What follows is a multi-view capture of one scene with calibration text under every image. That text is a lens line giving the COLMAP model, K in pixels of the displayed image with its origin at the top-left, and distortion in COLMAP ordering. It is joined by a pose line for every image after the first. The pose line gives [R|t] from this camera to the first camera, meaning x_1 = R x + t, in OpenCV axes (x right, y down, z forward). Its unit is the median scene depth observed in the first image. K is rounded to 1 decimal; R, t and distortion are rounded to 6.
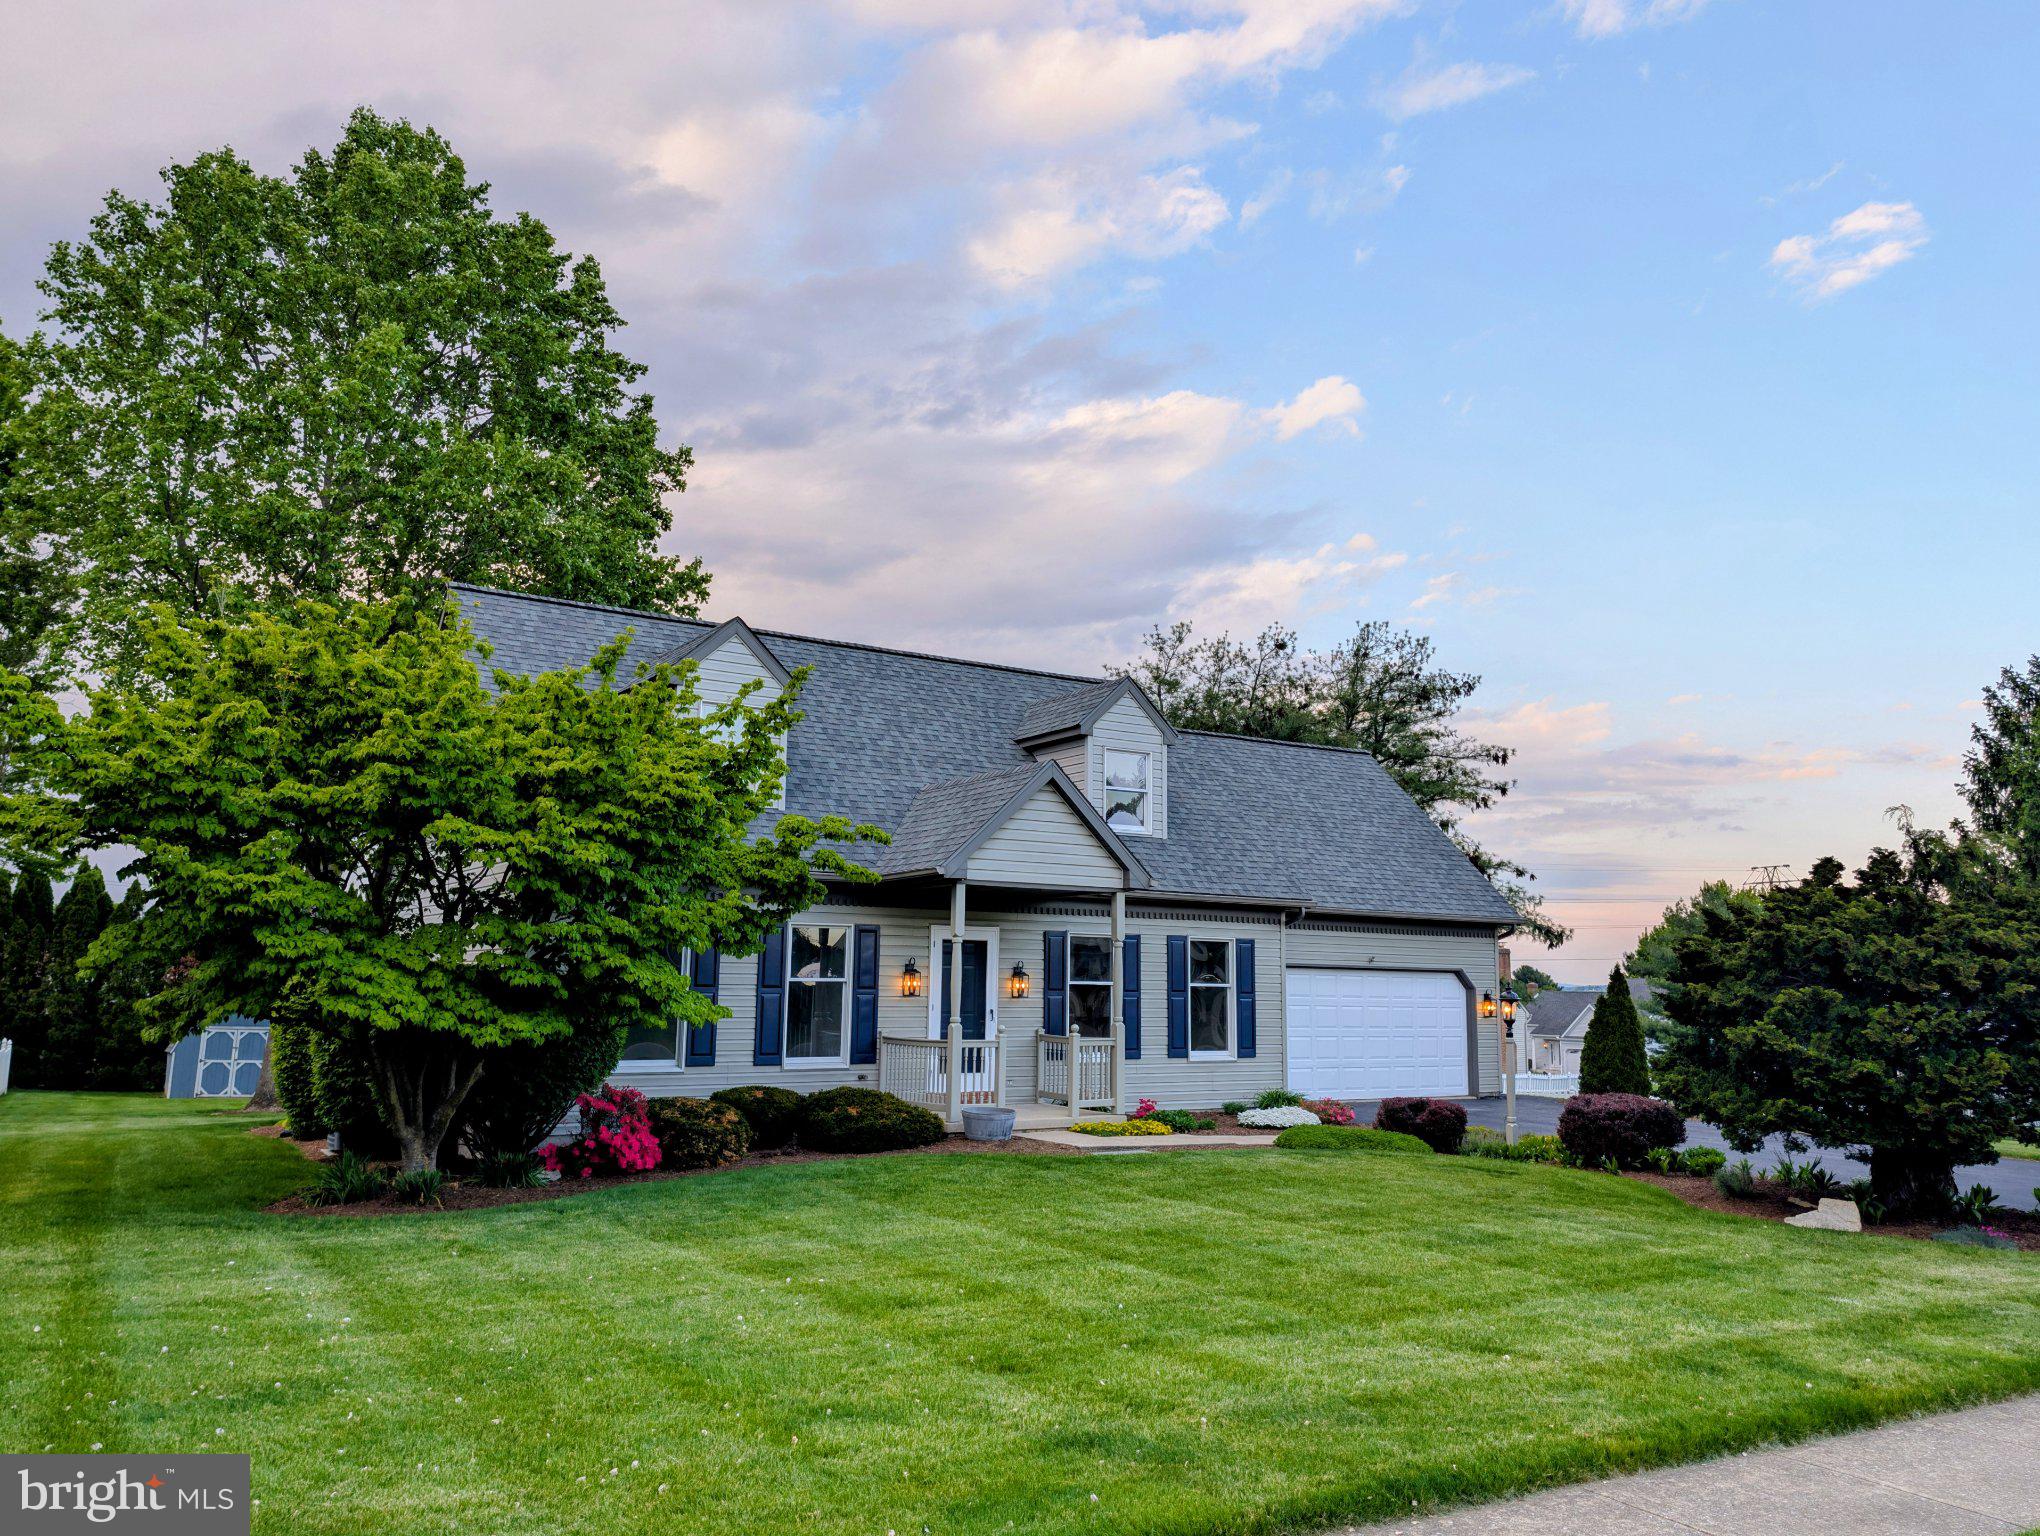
lens RADIAL K [[1468.7, 0, 1020.0], [0, 1468.7, 768.0], [0, 0, 1]] dist [0.002273, -0.002921]
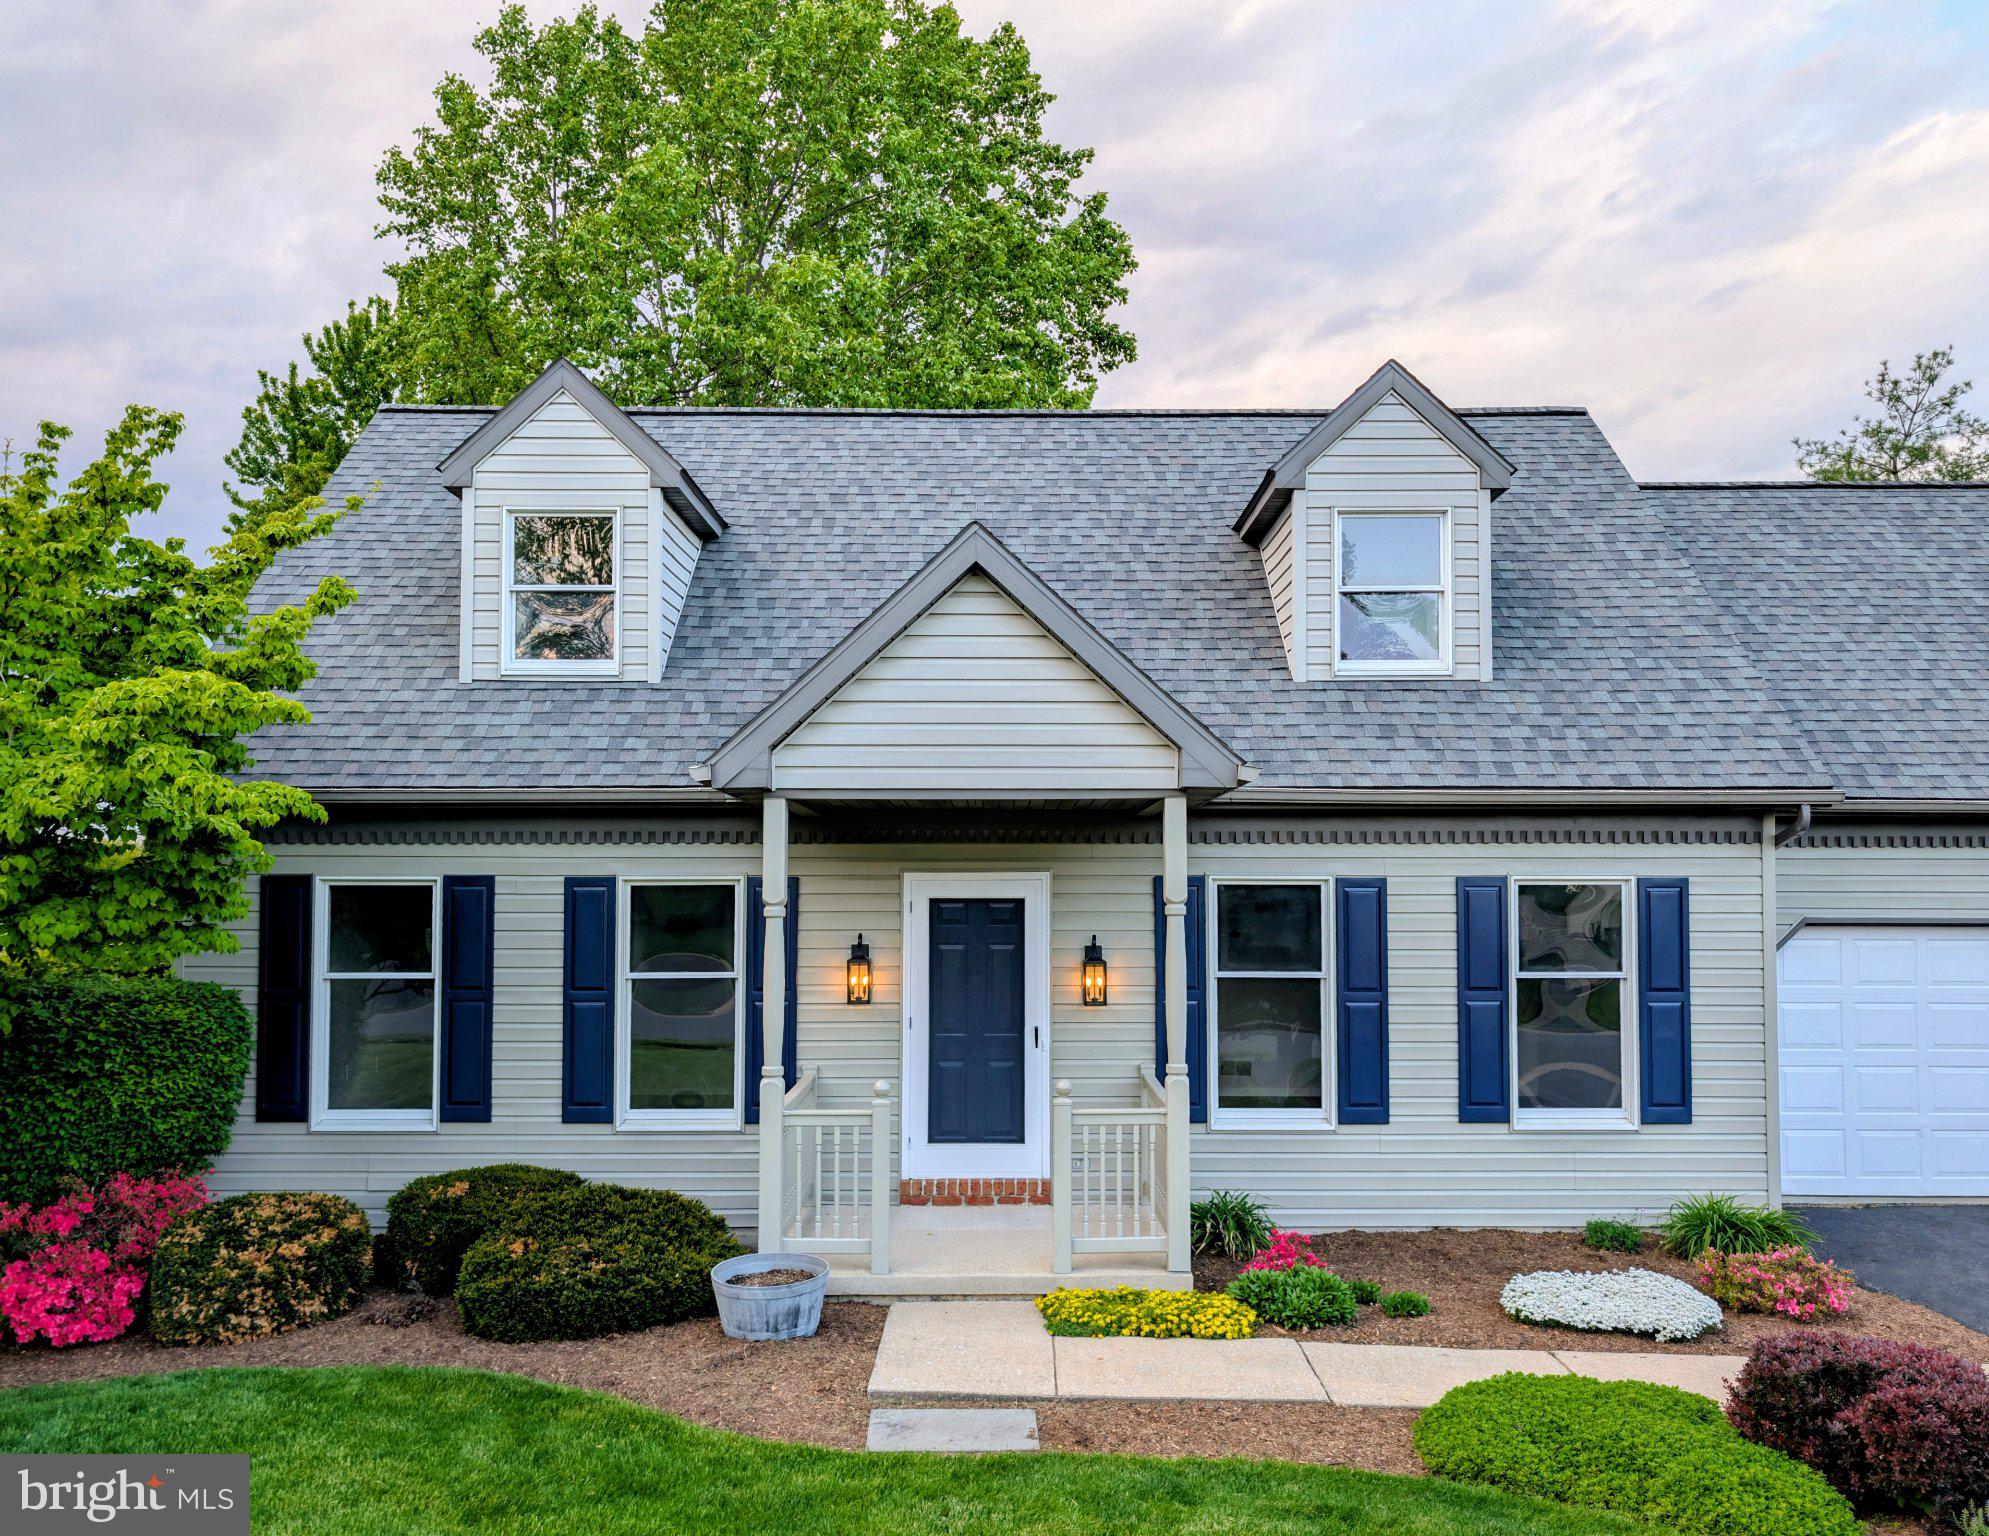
lens RADIAL K [[1473.5, 0, 994.3], [0, 1473.5, 870.2], [0, 0, 1]] dist [0.003172, -0.000976]
pose [[0.844222, -0.021905, -0.535545, 0.233969], [0.089993, 0.990773, 0.101339, 0.048408], [0.528384, -0.133748, 0.838404, 0.506604]]
